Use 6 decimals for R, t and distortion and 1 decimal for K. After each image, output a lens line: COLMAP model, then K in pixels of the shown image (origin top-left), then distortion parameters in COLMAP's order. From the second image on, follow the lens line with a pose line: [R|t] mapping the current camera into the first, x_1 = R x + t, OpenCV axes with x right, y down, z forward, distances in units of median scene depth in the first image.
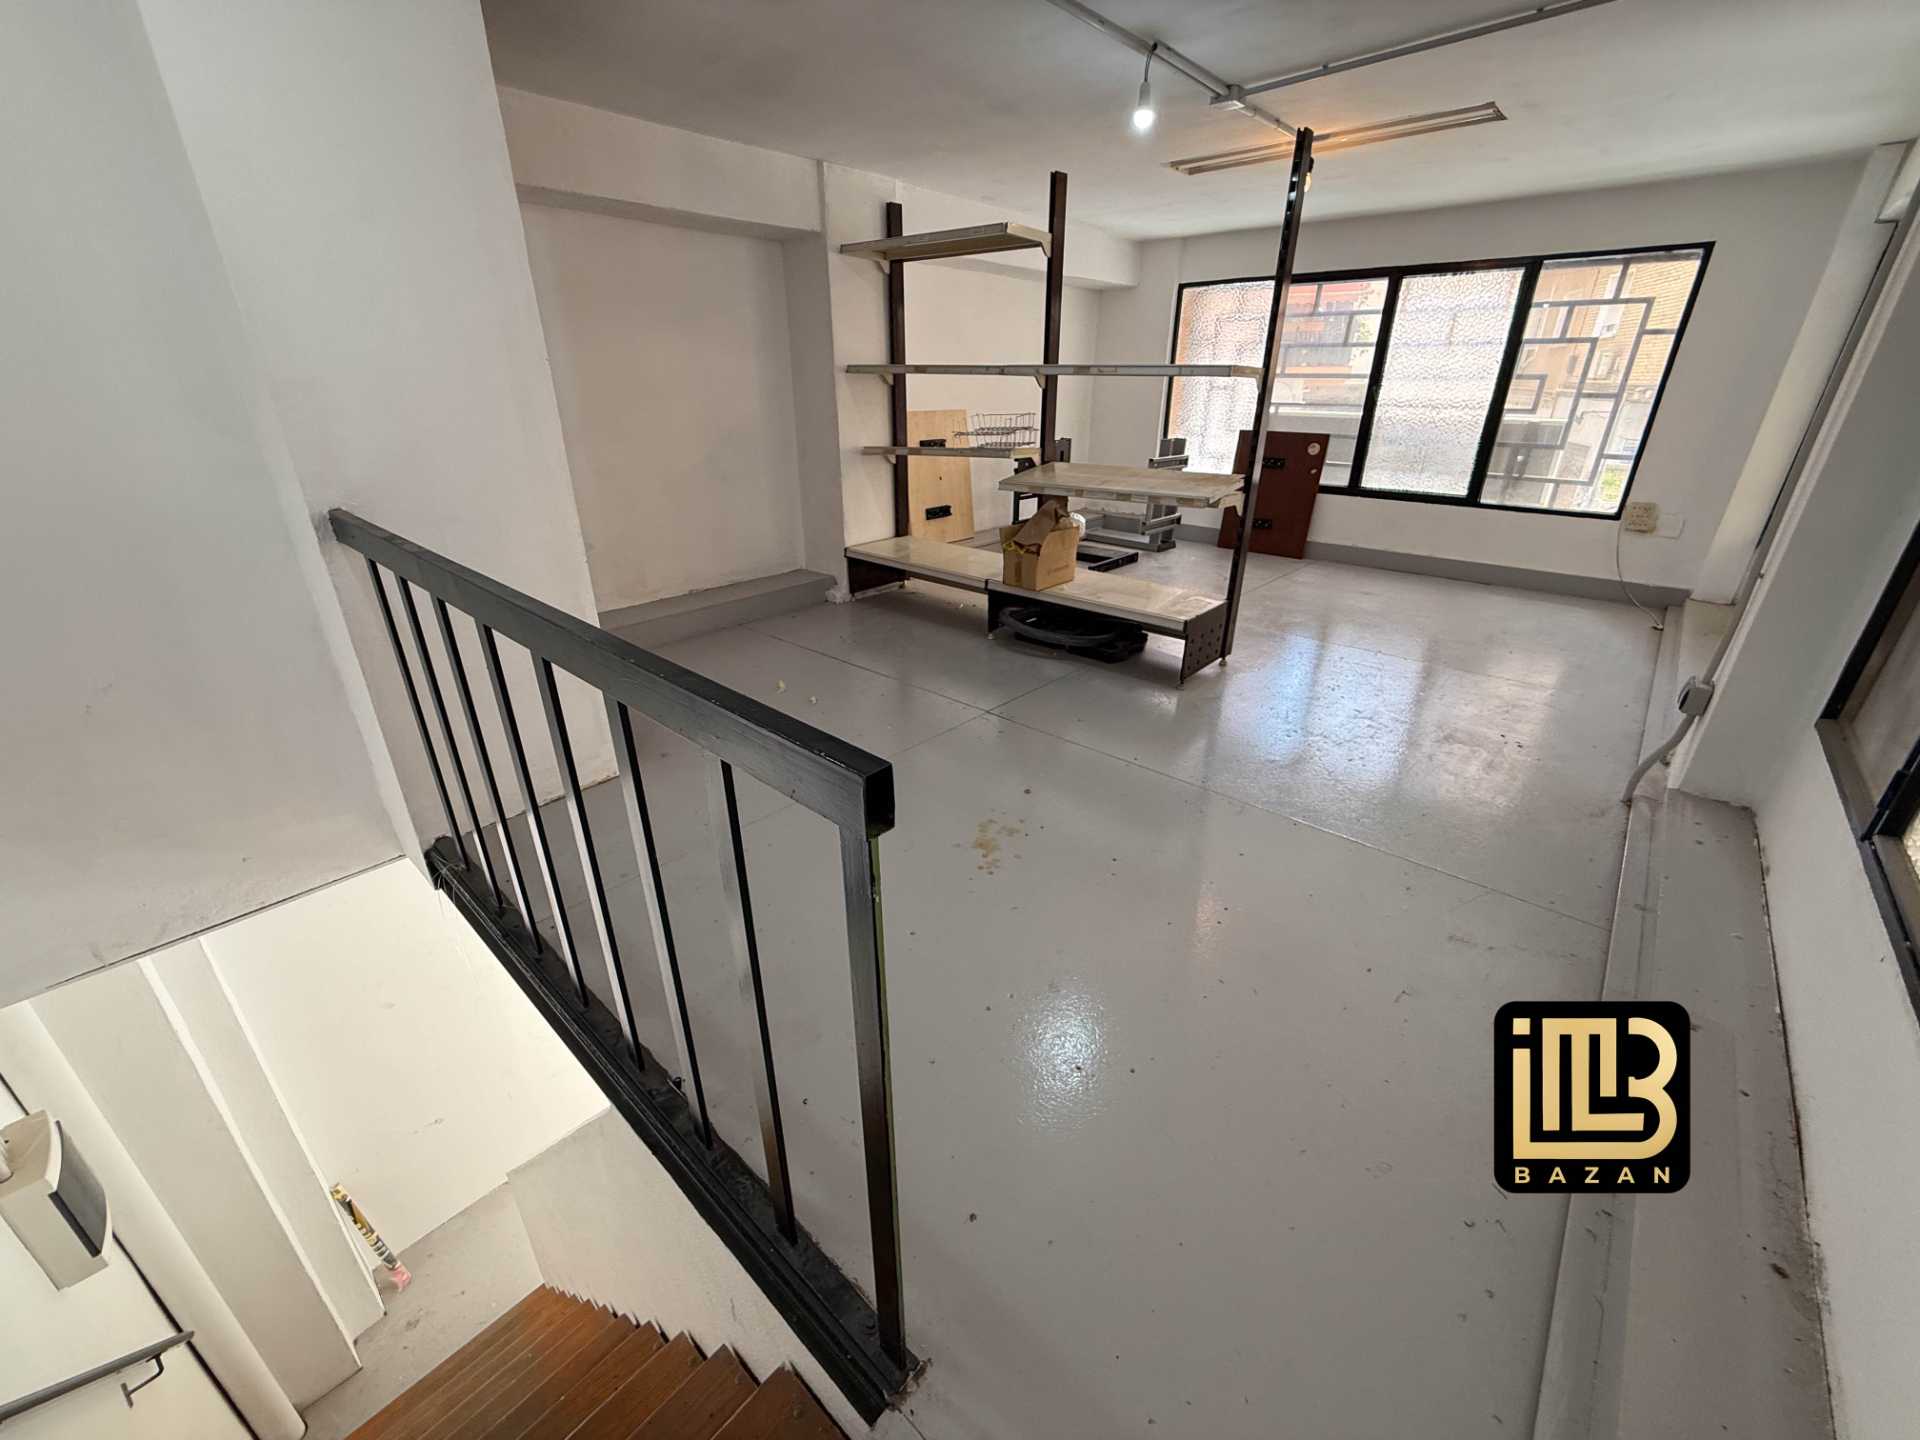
lens RADIAL K [[763.6, 0, 957.0], [0, 763.6, 720.8], [0, 0, 1]] dist [-0.000773, 0.000076]
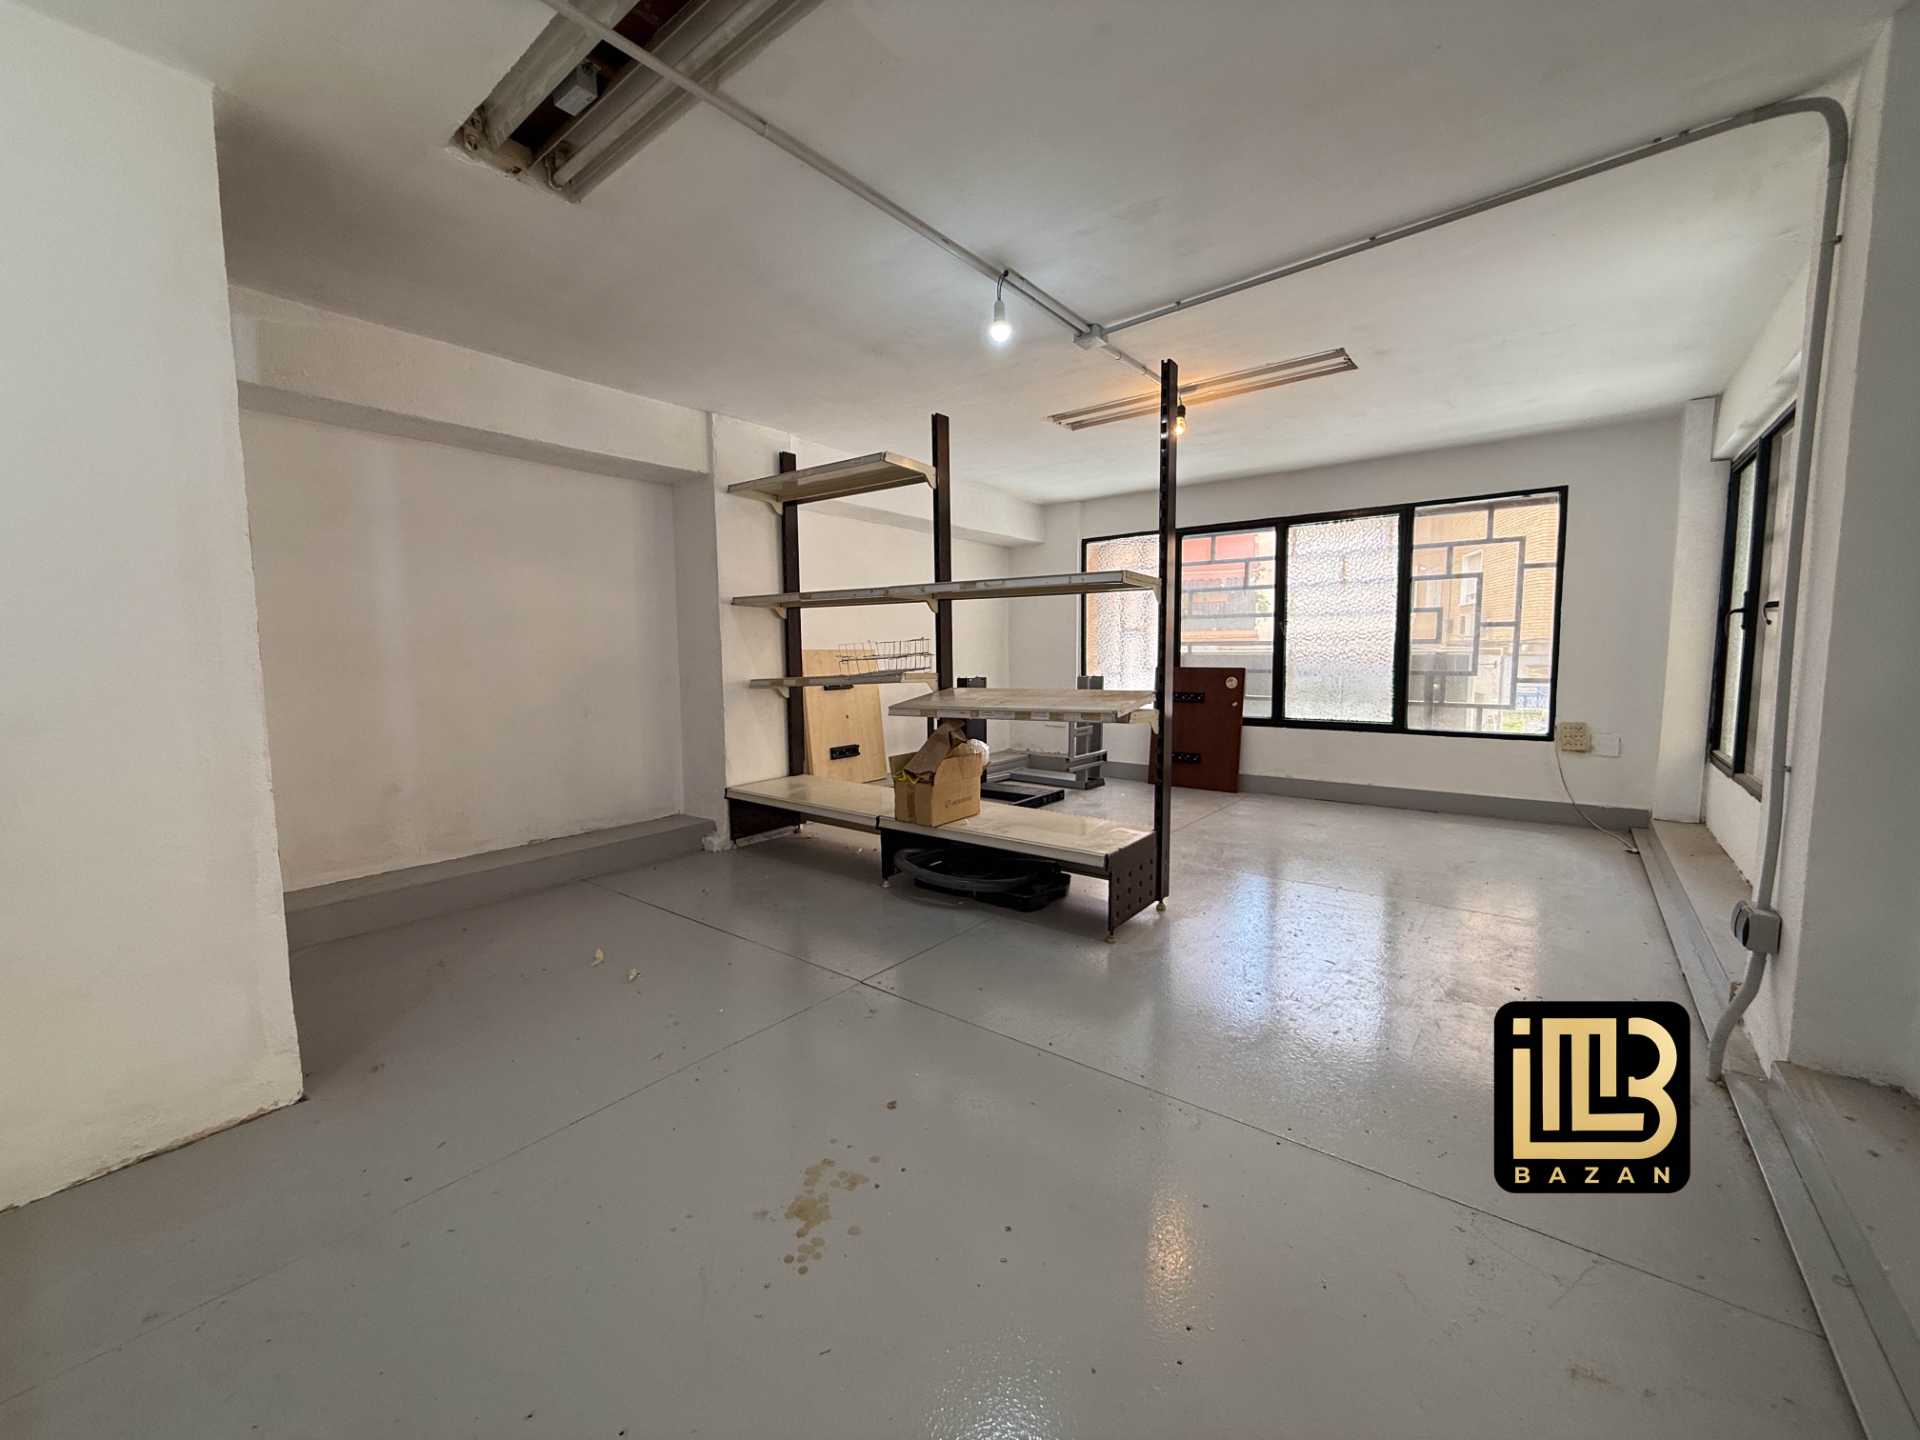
lens RADIAL K [[763.6, 0, 957.0], [0, 763.6, 720.8], [0, 0, 1]] dist [-0.000773, 0.000076]
pose [[0.997824, -0.018174, 0.063384, 0.068774], [0.037793, 0.945336, -0.323900, -0.005909], [-0.054032, 0.325591, 0.943966, 0.142902]]
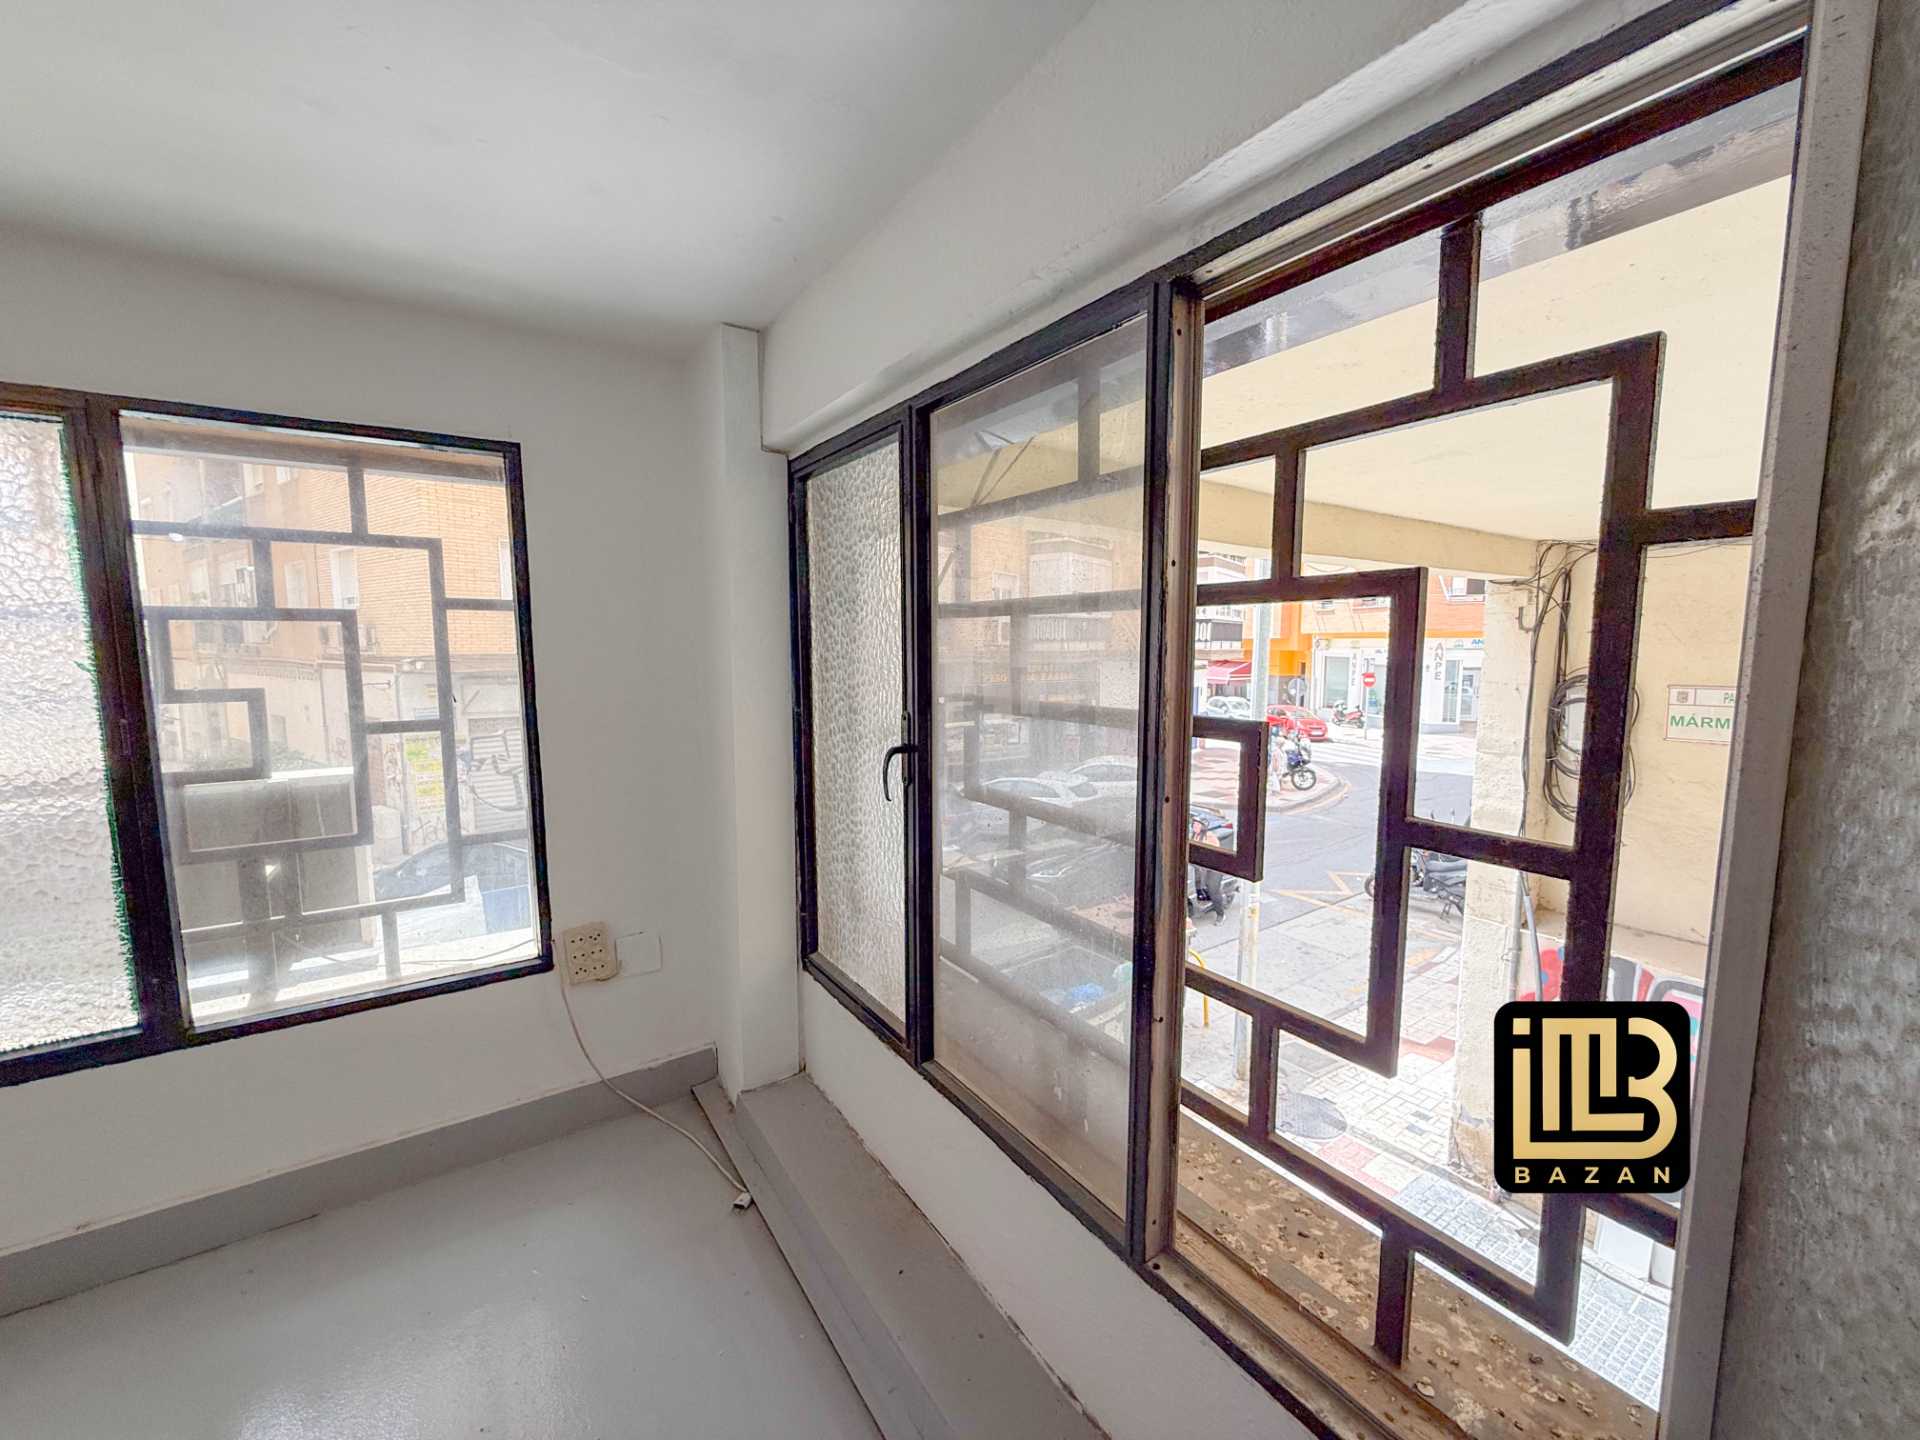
lens RADIAL K [[763.6, 0, 957.0], [0, 763.6, 720.8], [0, 0, 1]] dist [-0.000773, 0.000076]
pose [[0.249660, -0.097484, 0.963414, 0.543503], [0.401921, 0.915602, -0.011509, -0.327509], [-0.880982, 0.390090, 0.267770, 0.656979]]
